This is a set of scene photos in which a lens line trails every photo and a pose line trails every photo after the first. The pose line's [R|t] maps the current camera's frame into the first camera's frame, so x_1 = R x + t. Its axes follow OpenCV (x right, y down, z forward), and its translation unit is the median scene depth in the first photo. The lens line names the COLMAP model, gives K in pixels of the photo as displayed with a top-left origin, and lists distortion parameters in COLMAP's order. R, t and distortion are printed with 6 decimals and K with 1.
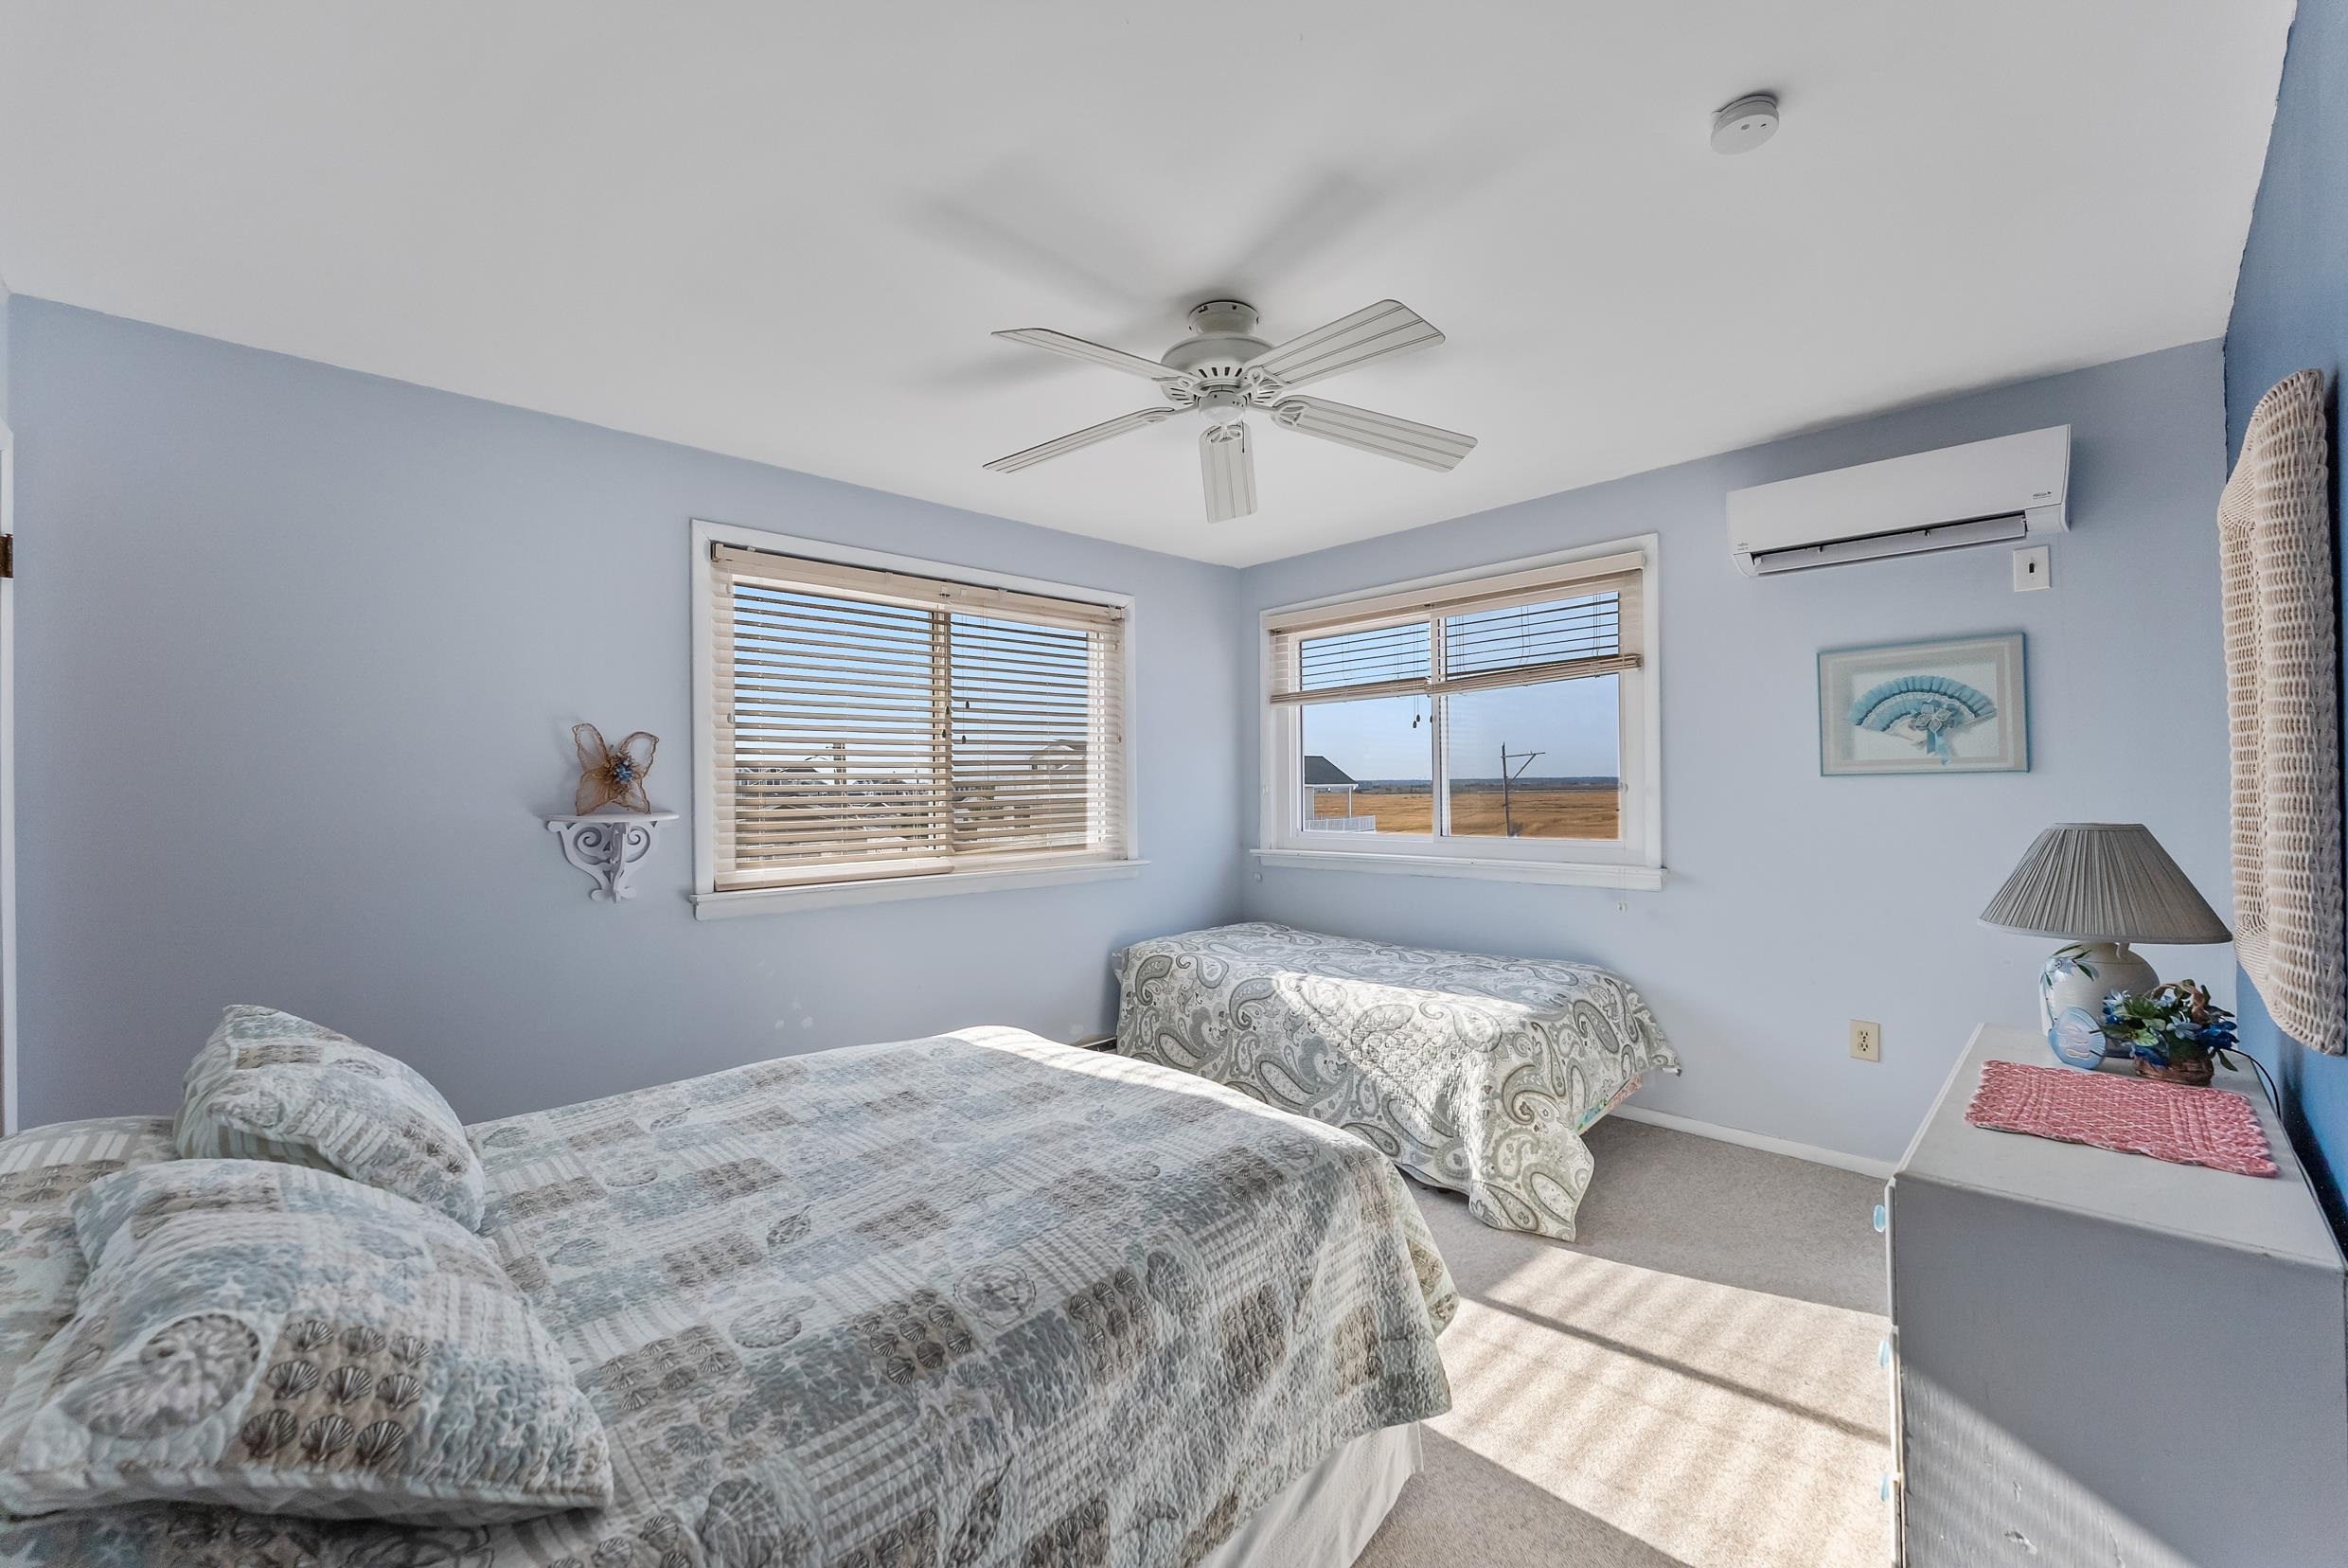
lens RADIAL K [[963.9, 0, 1184.4], [0, 963.9, 778.1], [0, 0, 1]] dist [-0.002438, -0.000068]
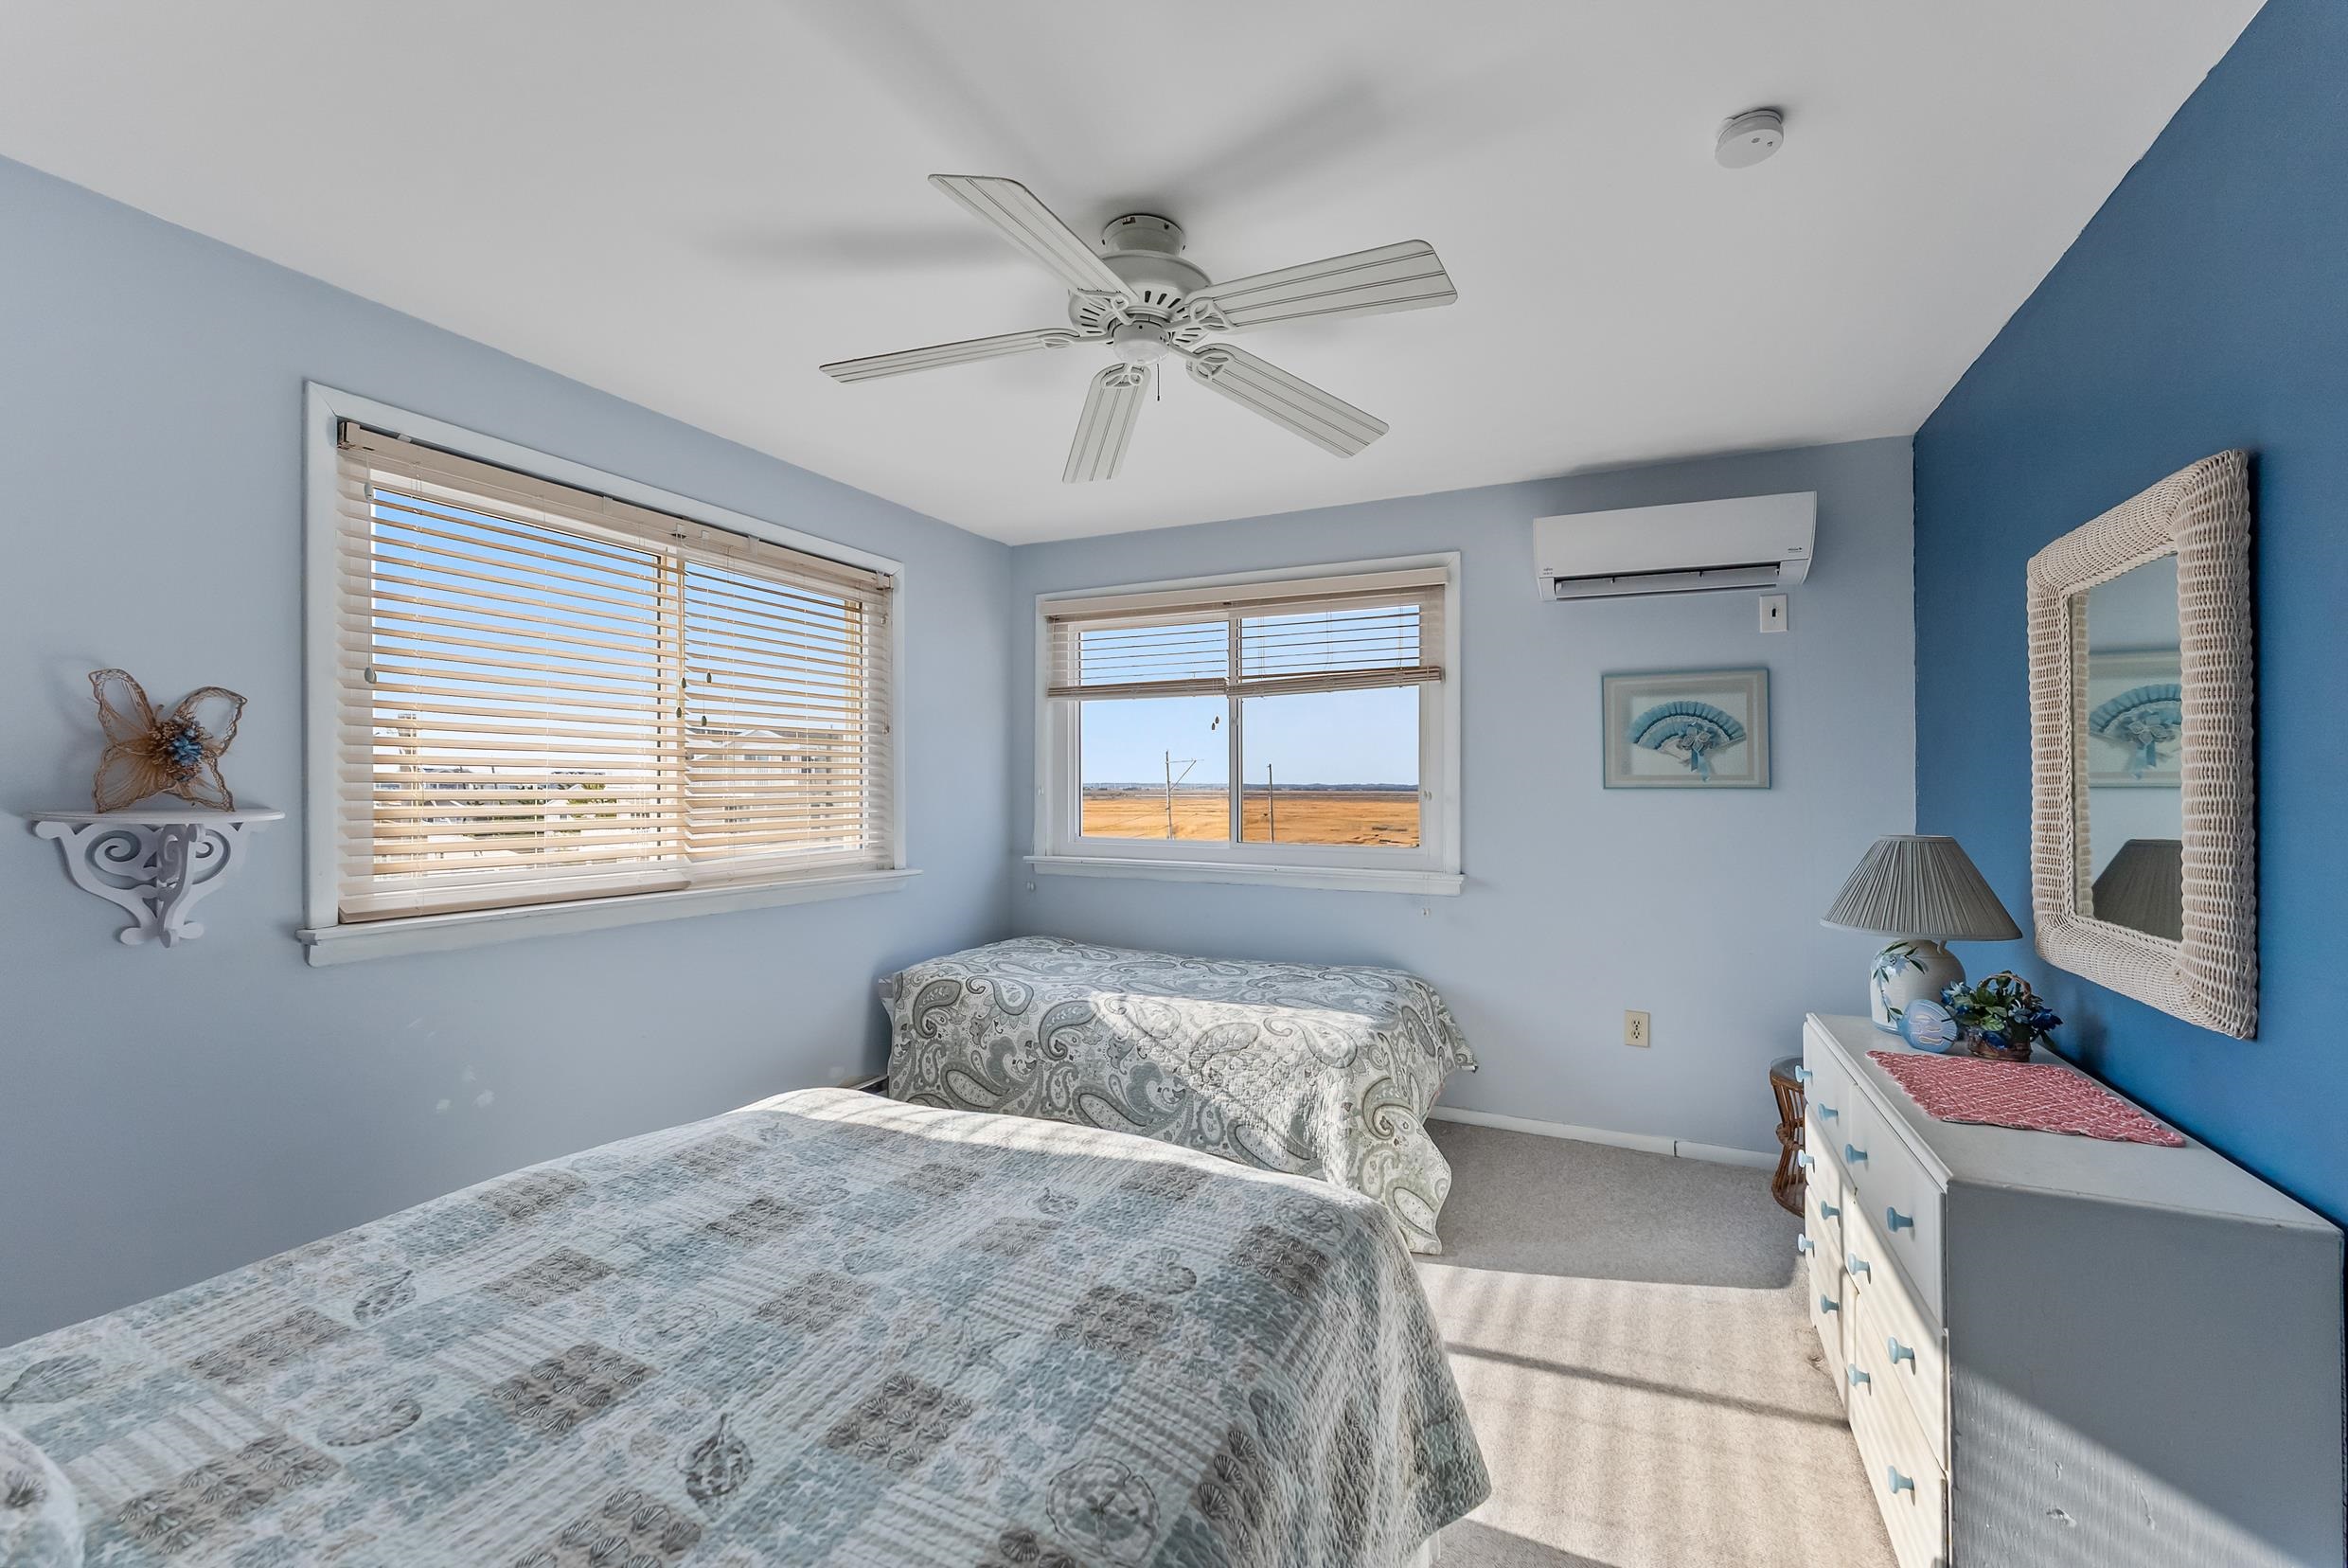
lens RADIAL K [[963.9, 0, 1167.6], [0, 963.9, 788.9], [0, 0, 1]] dist [-0.002438, -0.000068]
pose [[0.936225, 0.019489, 0.350860, -0.225120], [-0.022959, 0.999720, 0.005730, 0.003892], [-0.350650, -0.013420, 0.936410, 0.185816]]
